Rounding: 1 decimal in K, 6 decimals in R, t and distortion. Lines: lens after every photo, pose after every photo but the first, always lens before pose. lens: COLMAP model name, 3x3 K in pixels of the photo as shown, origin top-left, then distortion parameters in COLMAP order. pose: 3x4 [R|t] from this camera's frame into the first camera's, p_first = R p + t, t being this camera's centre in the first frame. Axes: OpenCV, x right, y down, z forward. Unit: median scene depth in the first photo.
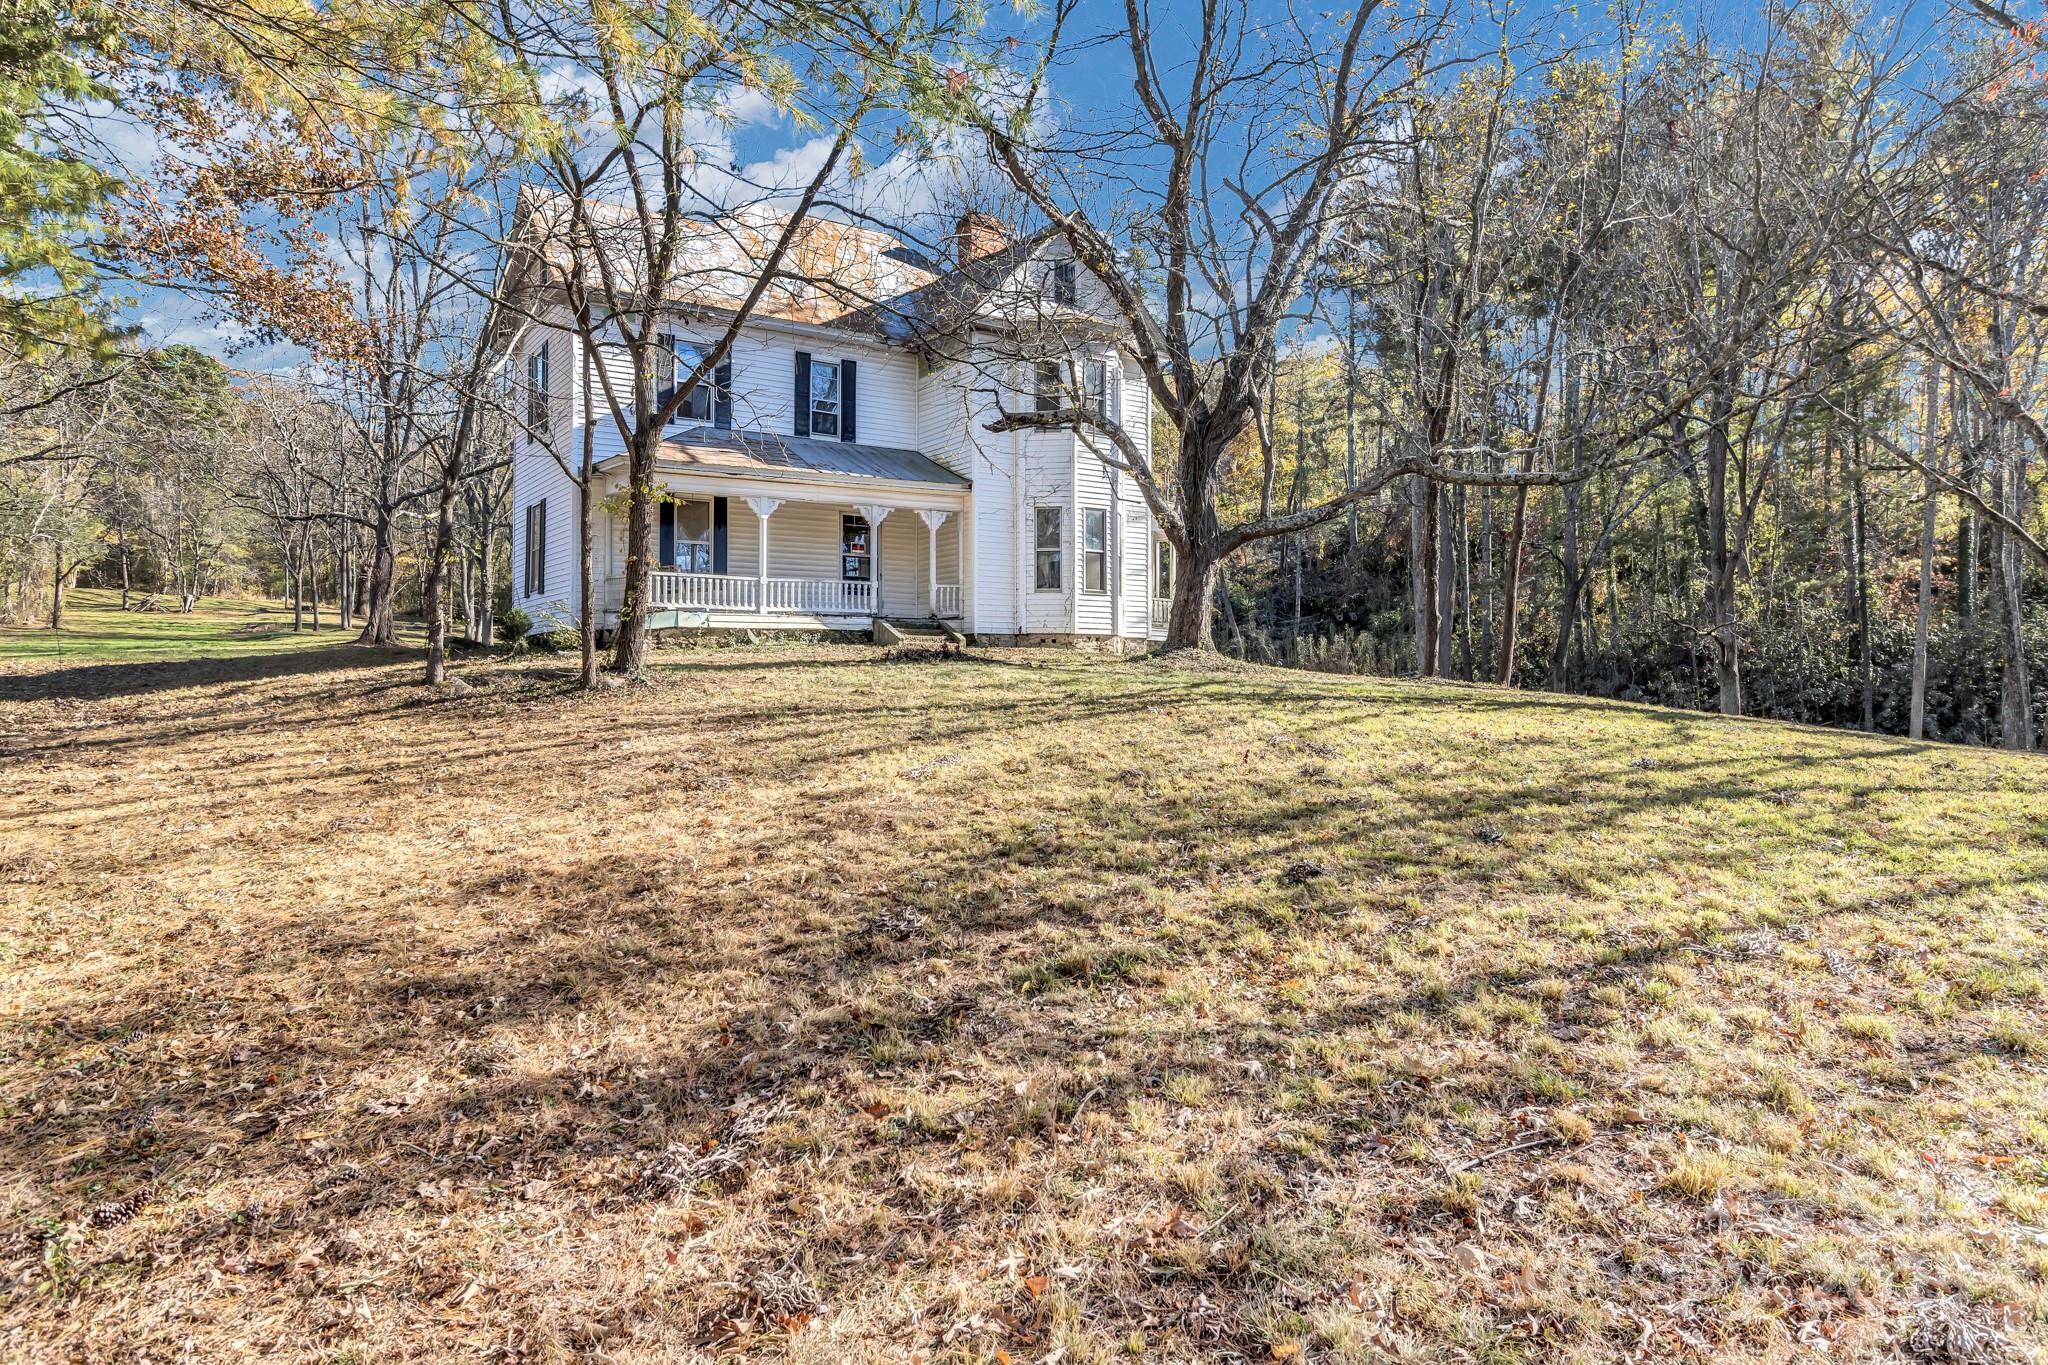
lens RADIAL K [[1287.7, 0, 1026.0], [0, 1287.7, 686.4], [0, 0, 1]] dist [-0.000606, -0.000465]
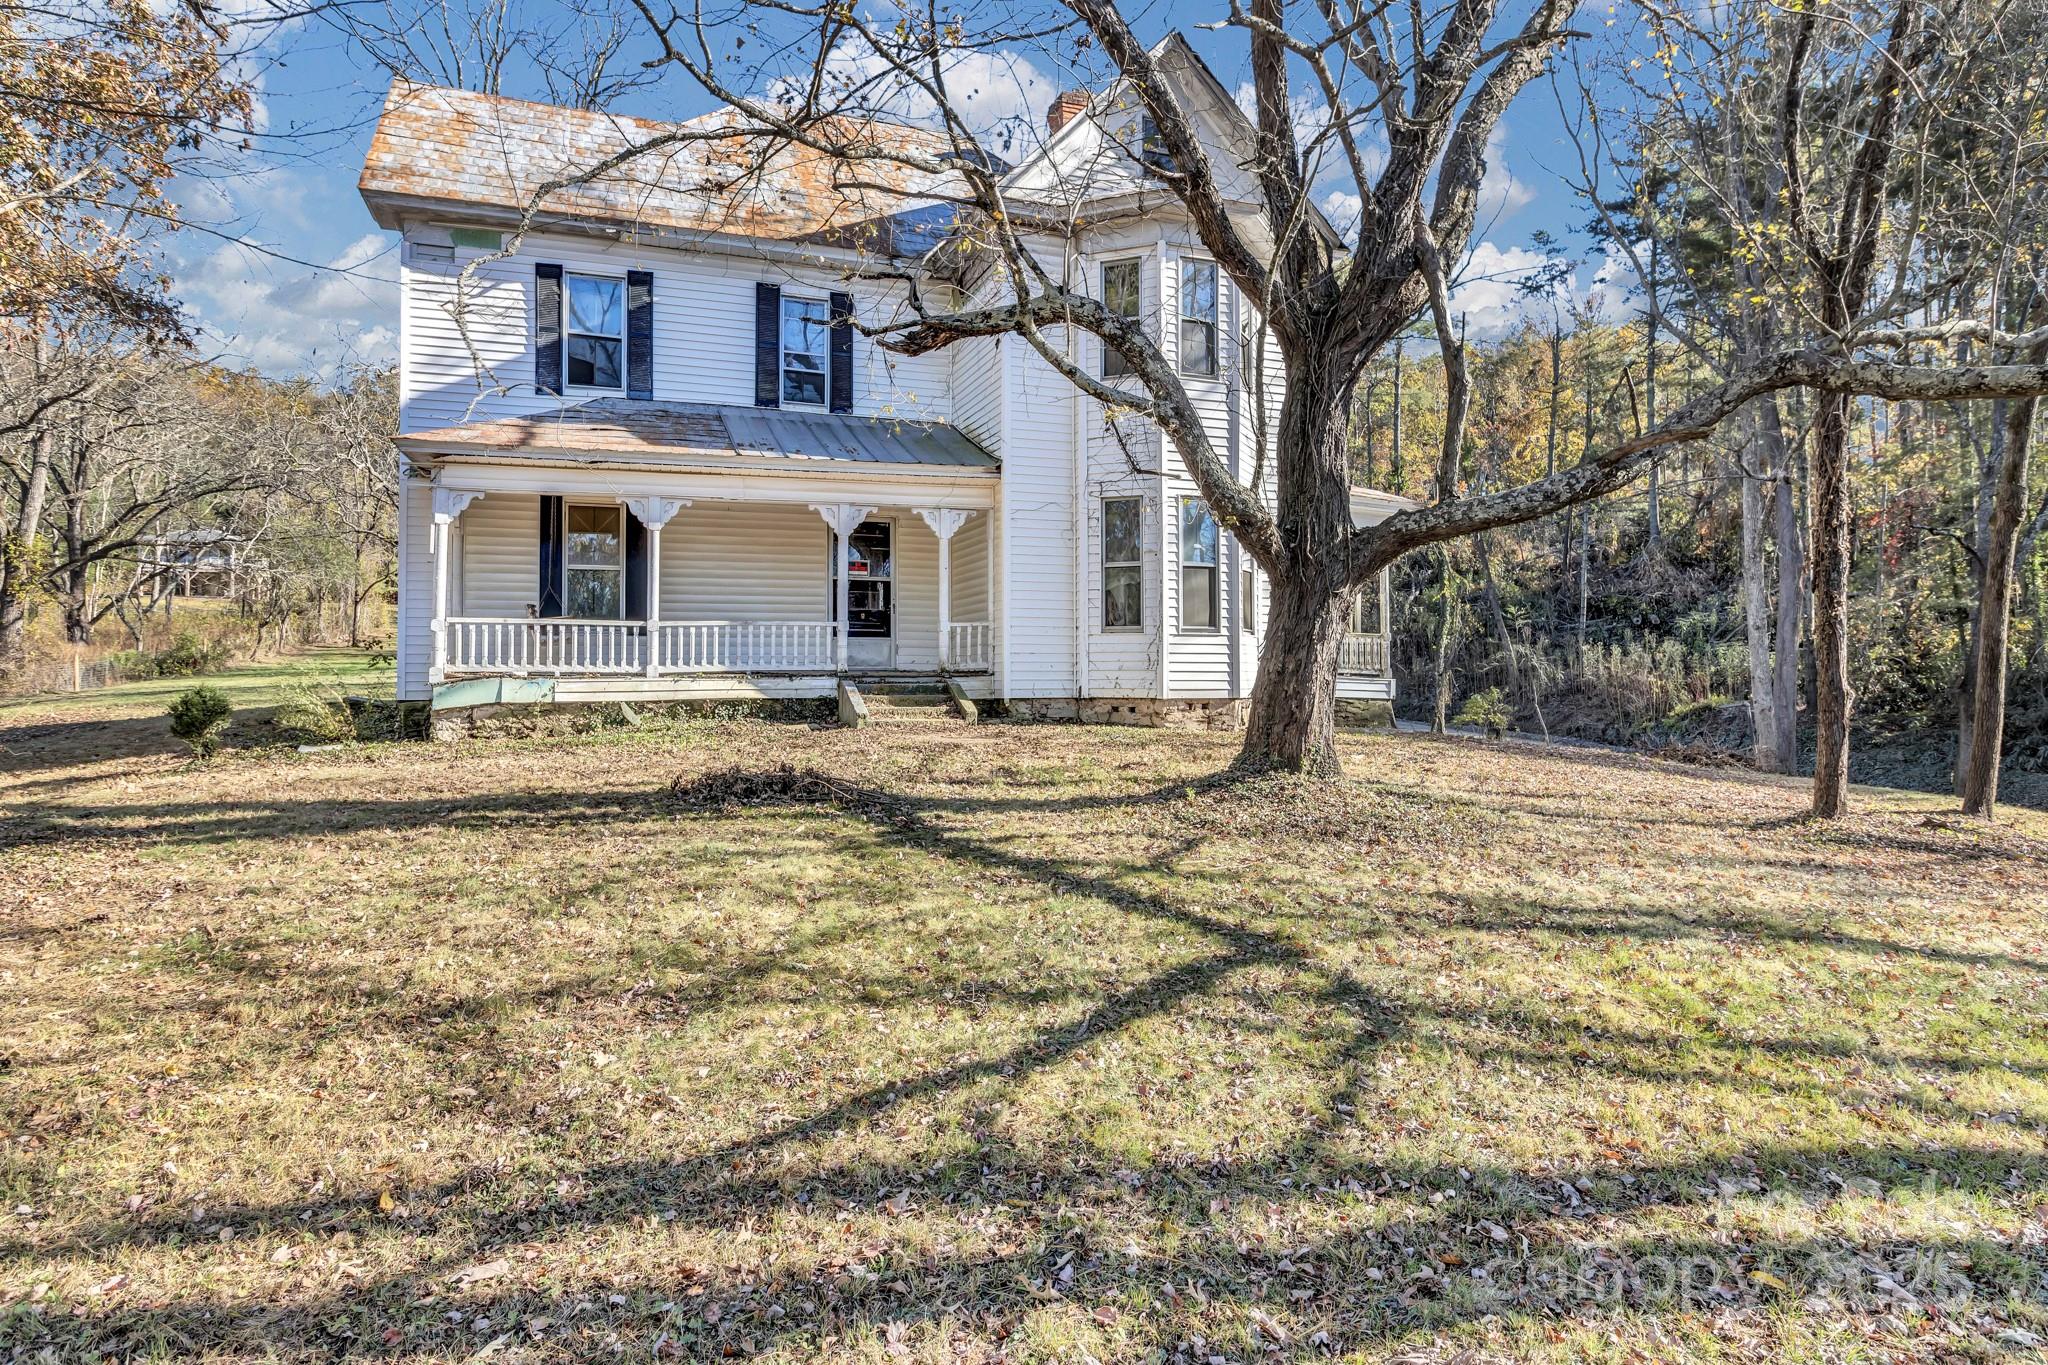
lens RADIAL K [[1212.8, 0, 1009.3], [0, 1212.8, 672.2], [0, 0, 1]] dist [-0.005899, -0.001508]
pose [[0.971095, -0.002989, -0.238675, 0.105962], [0.001430, 0.999977, -0.006704, -0.050311], [0.238690, 0.006169, 0.971076, 0.417127]]
